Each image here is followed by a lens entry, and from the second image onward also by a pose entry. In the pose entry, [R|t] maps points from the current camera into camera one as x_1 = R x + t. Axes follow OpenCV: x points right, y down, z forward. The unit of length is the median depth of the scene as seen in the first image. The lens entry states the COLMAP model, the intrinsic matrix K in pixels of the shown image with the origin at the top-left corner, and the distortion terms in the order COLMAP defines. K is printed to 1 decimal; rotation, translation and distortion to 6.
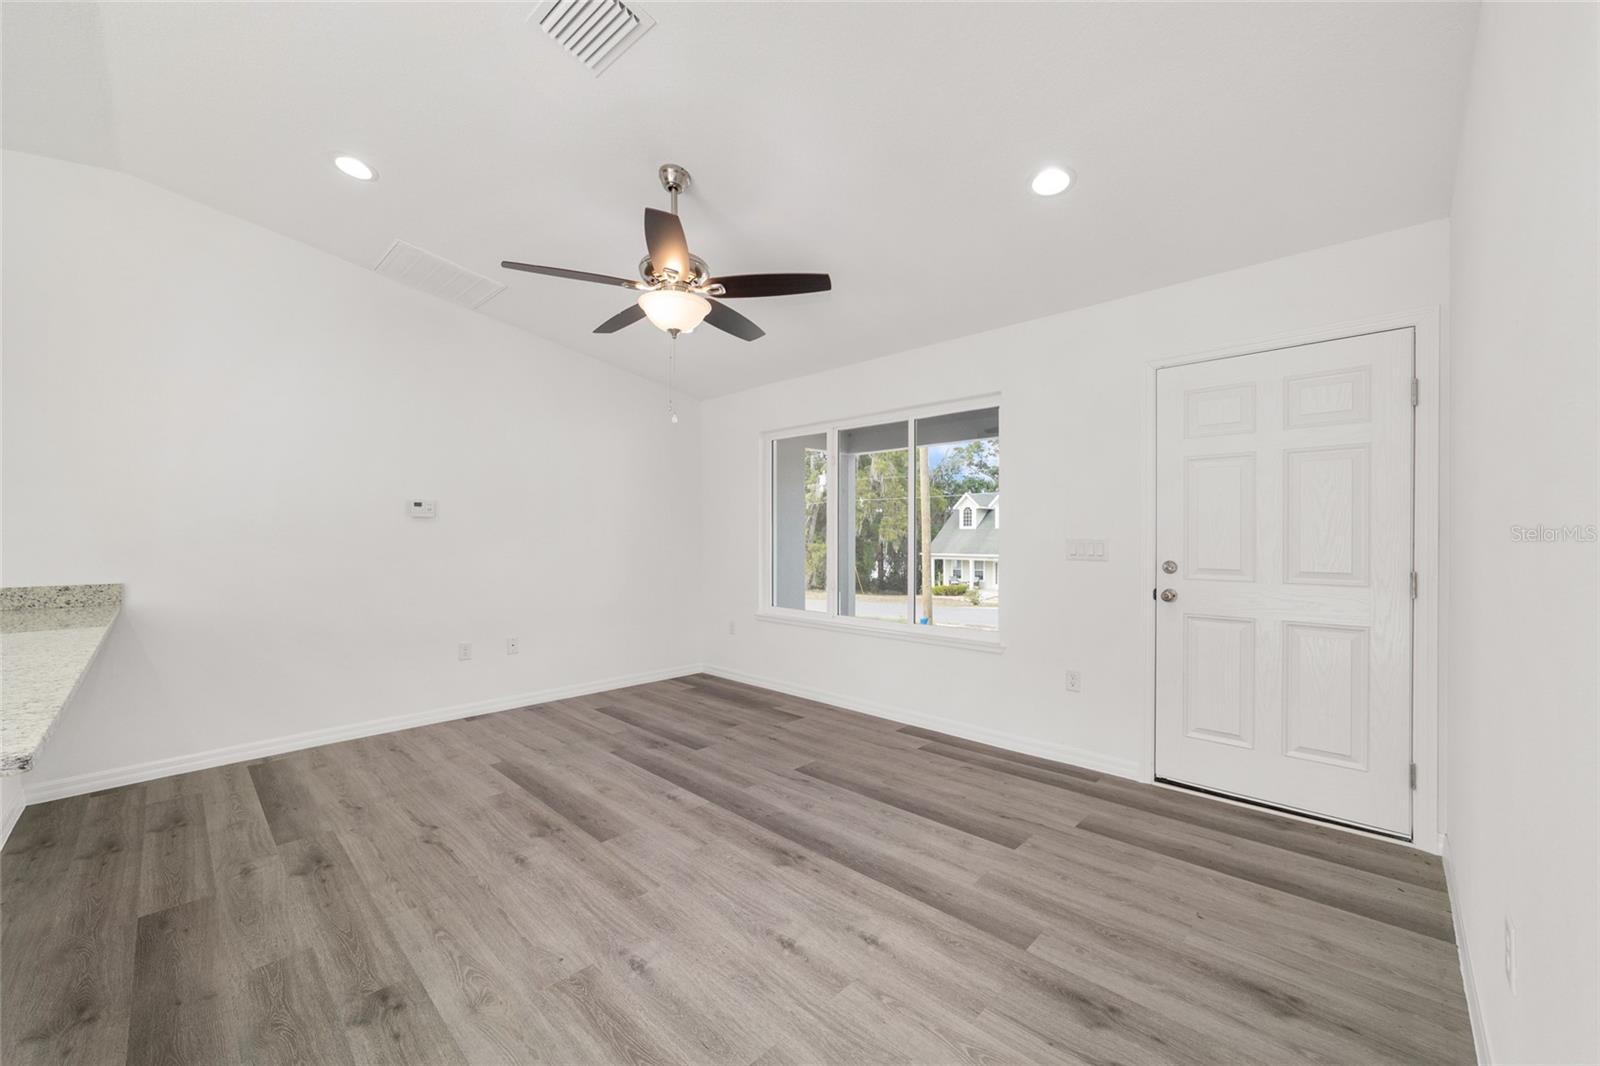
lens RADIAL K [[619.1, 0, 800.1], [0, 619.1, 537.9], [0, 0, 1]] dist [-0.018722, 0.008777]
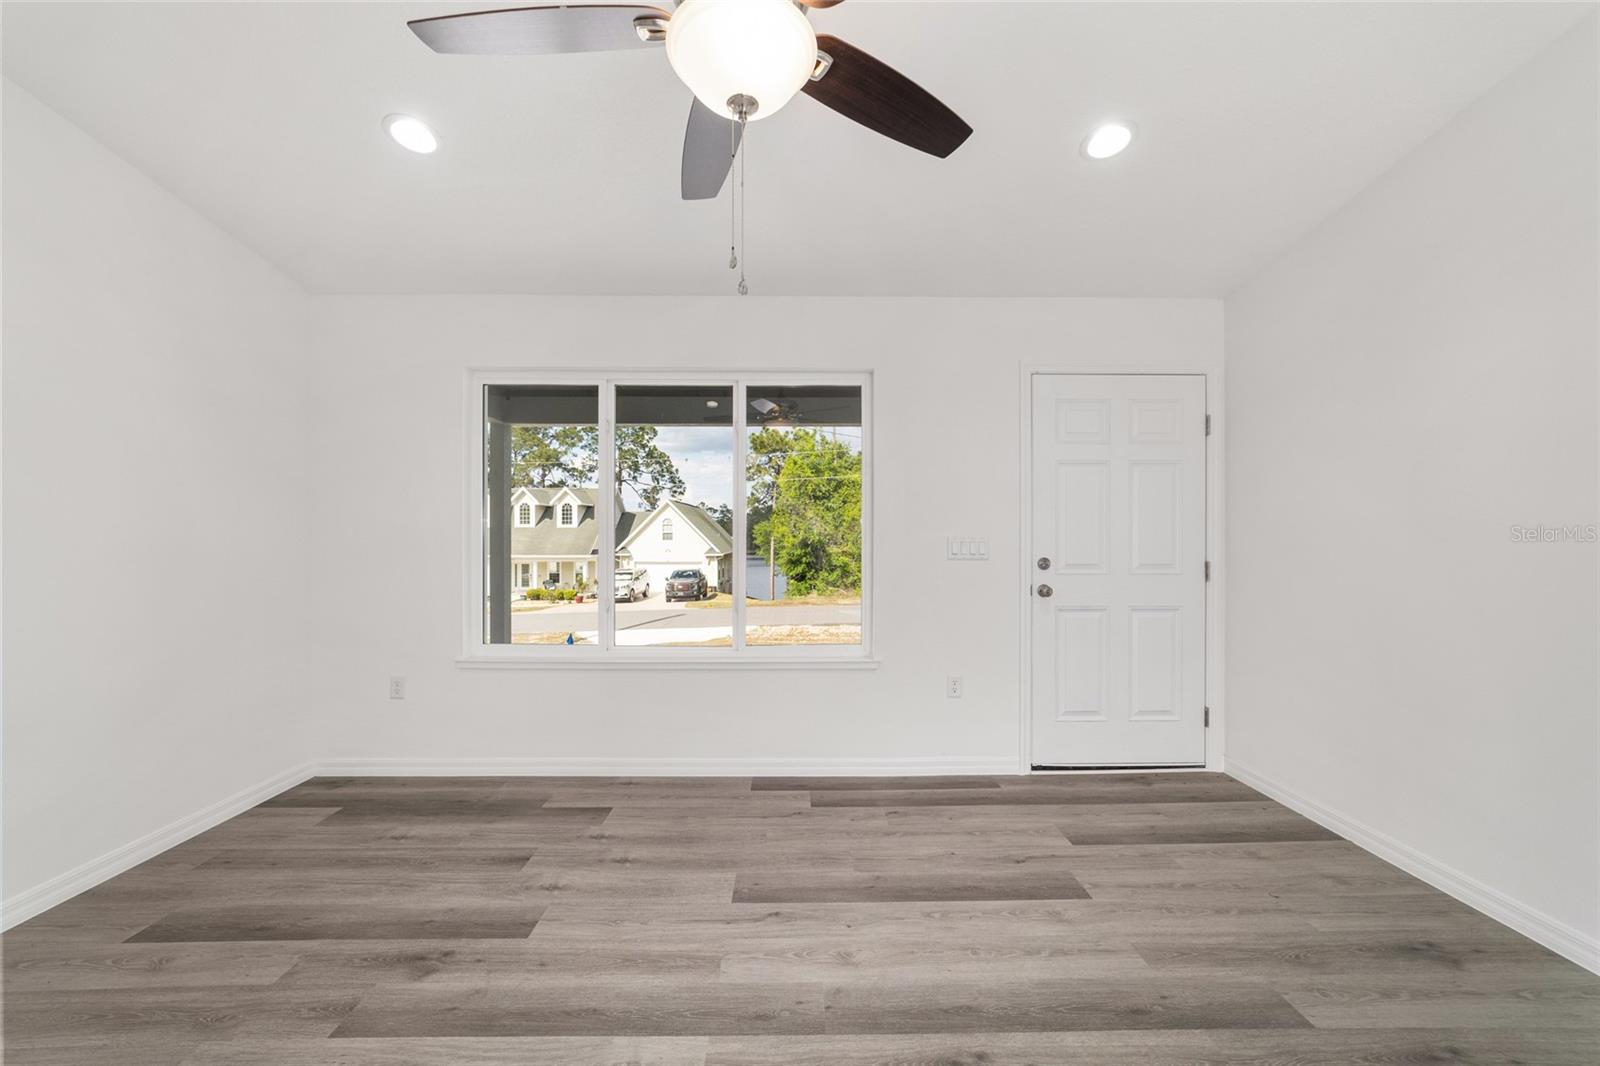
lens RADIAL K [[616.6, 0, 797.7], [0, 616.6, 534.6], [0, 0, 1]] dist [-0.018659, 0.008599]
pose [[0.713649, -0.000013, 0.700504, -0.472707], [0.003209, 0.999990, -0.003250, -0.000005], [-0.700496, 0.004567, 0.713641, 0.589268]]
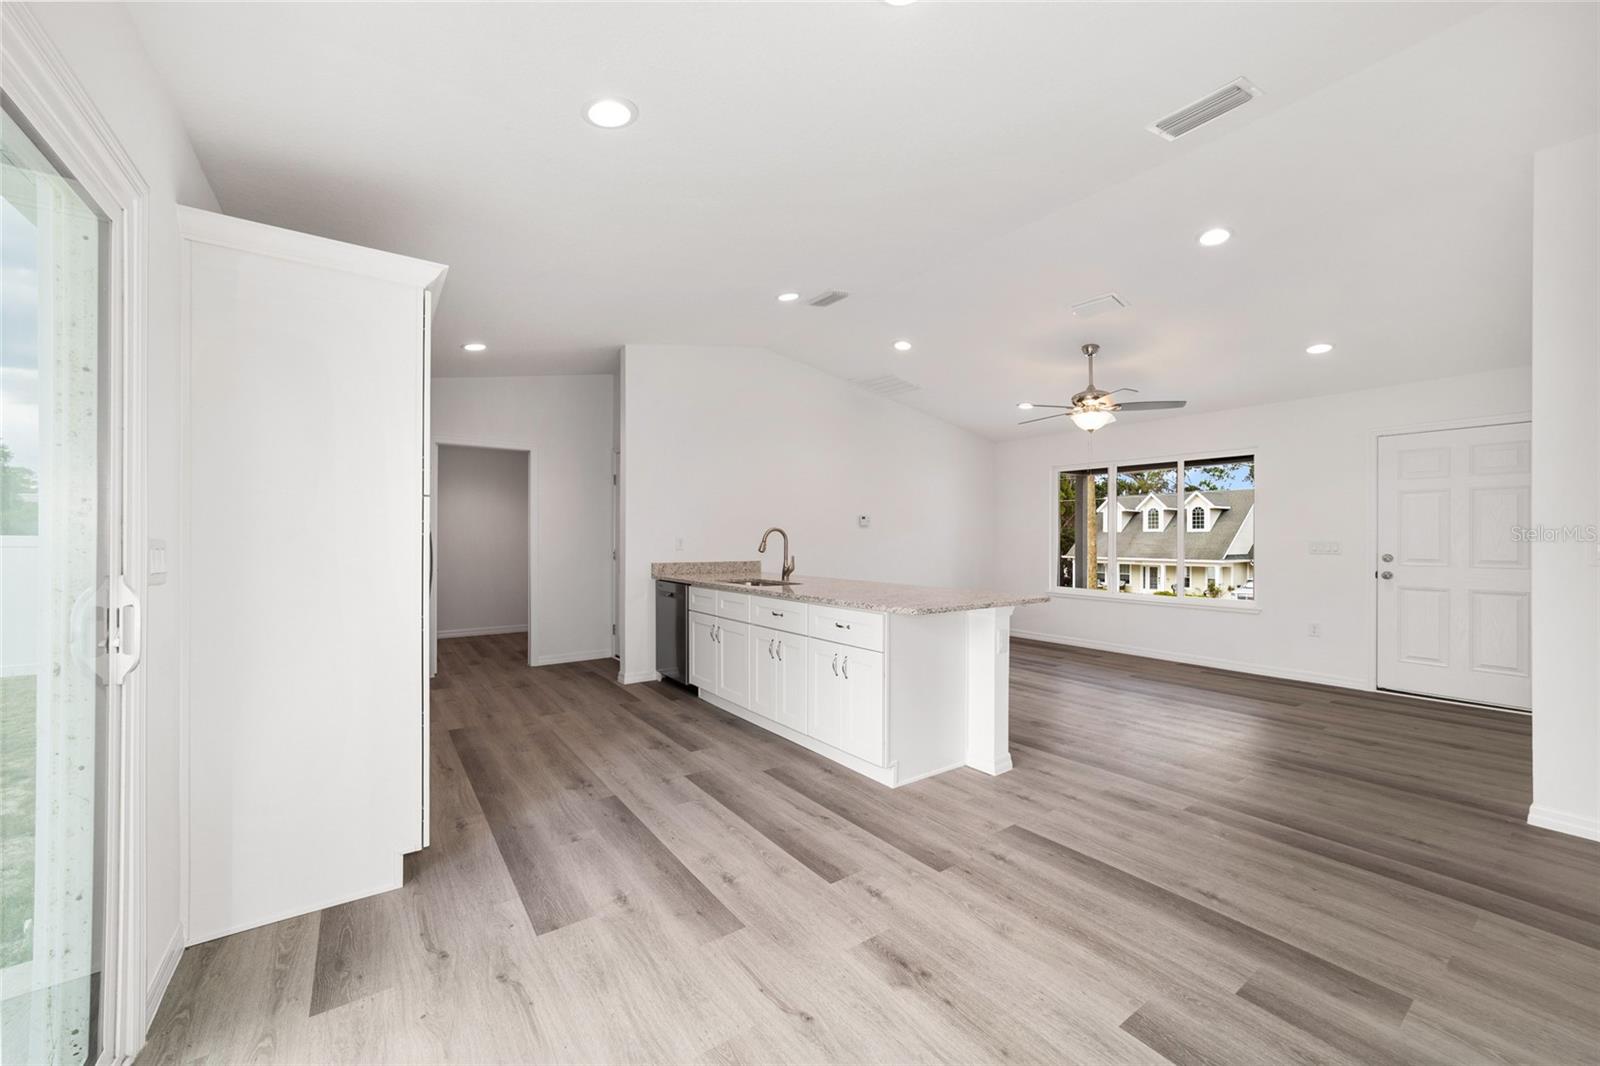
lens RADIAL K [[616.6, 0, 797.7], [0, 616.6, 534.6], [0, 0, 1]] dist [-0.018659, 0.008599]
pose [[0.982405, 0.004010, -0.186721, -0.688635], [-0.005656, 0.999950, -0.008282, 0.008545], [0.186678, 0.009193, 0.982378, -0.958629]]
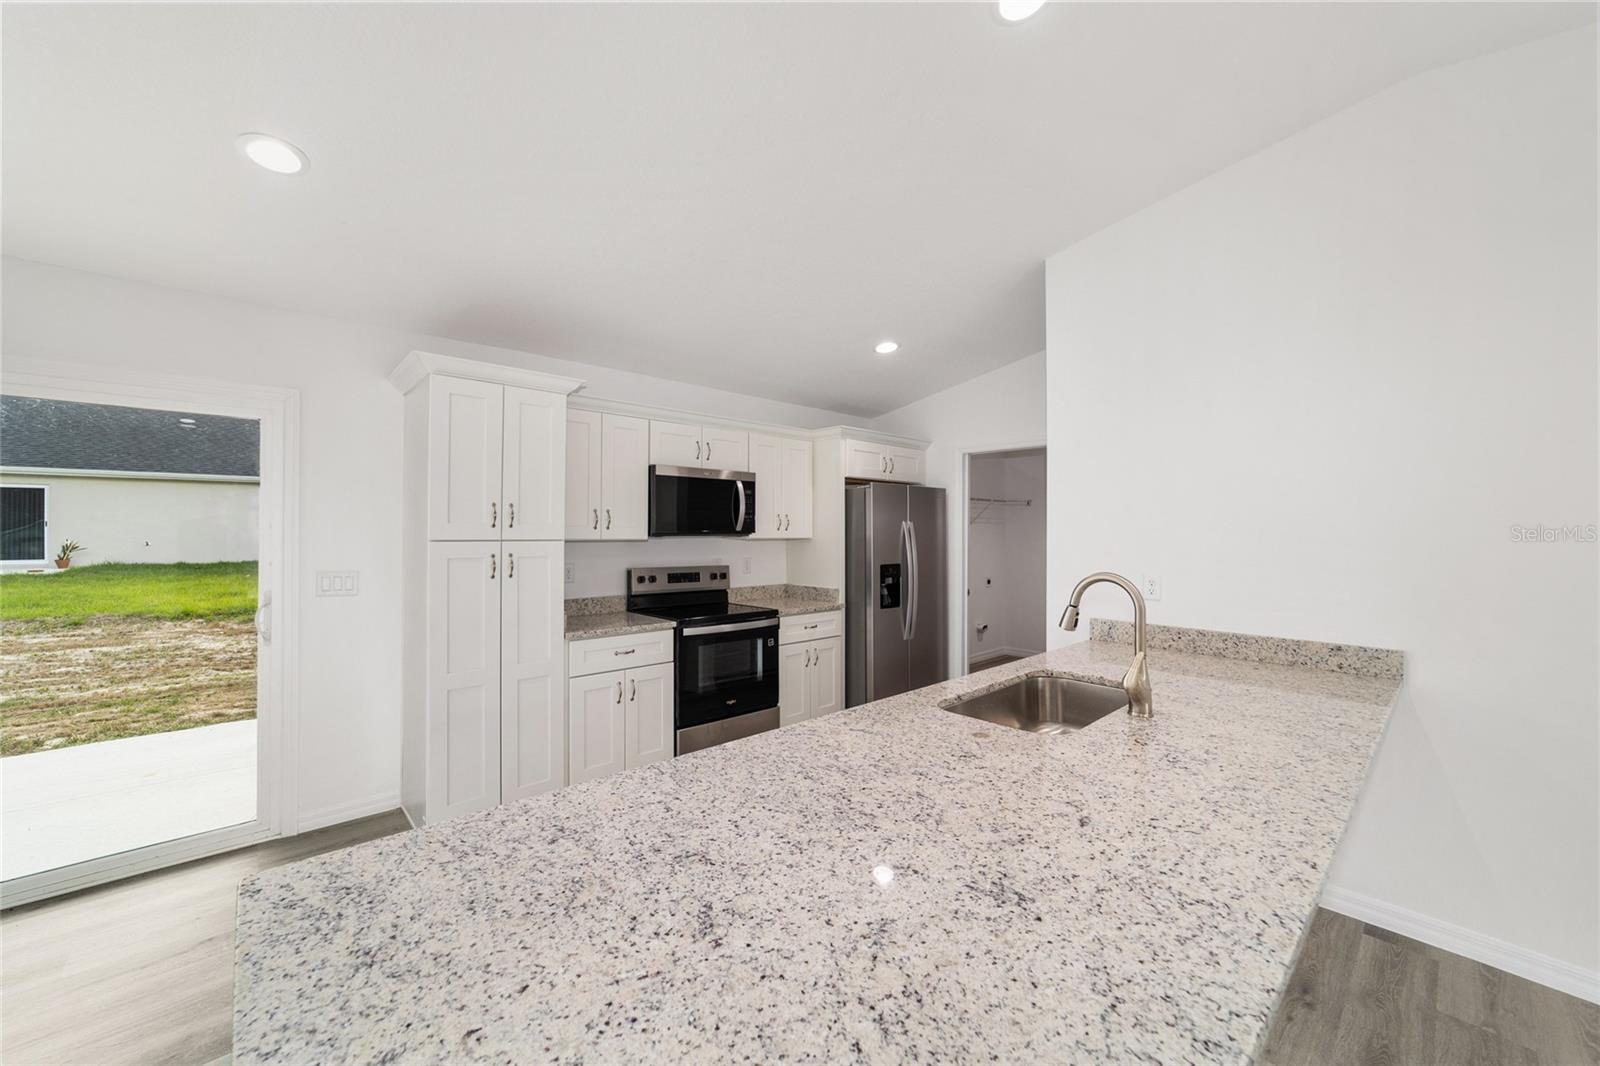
lens RADIAL K [[612.2, 0, 798.2], [0, 612.2, 529.3], [0, 0, 1]] dist [-0.019062, 0.008762]
pose [[-0.067787, -0.001909, -0.997698, -0.387396], [-0.007271, 0.999973, -0.001419, -0.066890], [0.997673, 0.007158, -0.067799, 0.374352]]
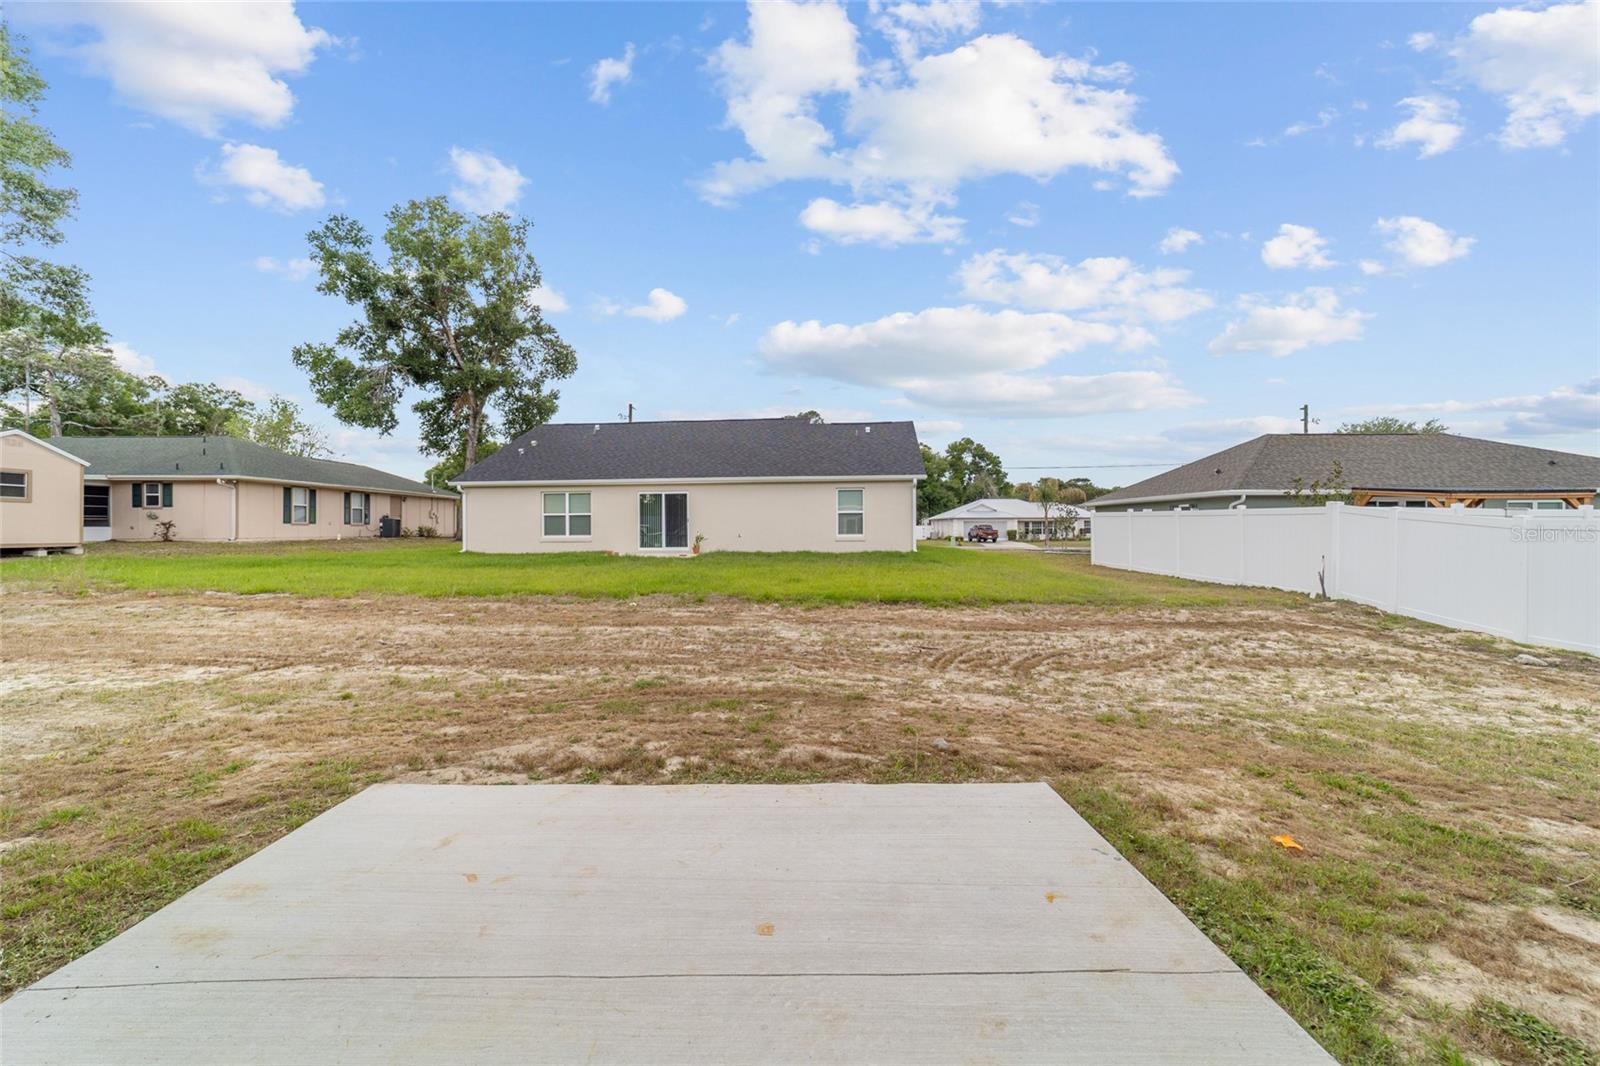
lens RADIAL K [[611.8, 0, 798.6], [0, 611.8, 532.9], [0, 0, 1]] dist [-0.009747, 0.000085]
pose [[-0.710161, 0.009909, -0.703970, -1.174964], [0.004256, 0.999943, 0.009781, 0.011357], [0.704027, 0.003950, -0.710162, -0.633188]]
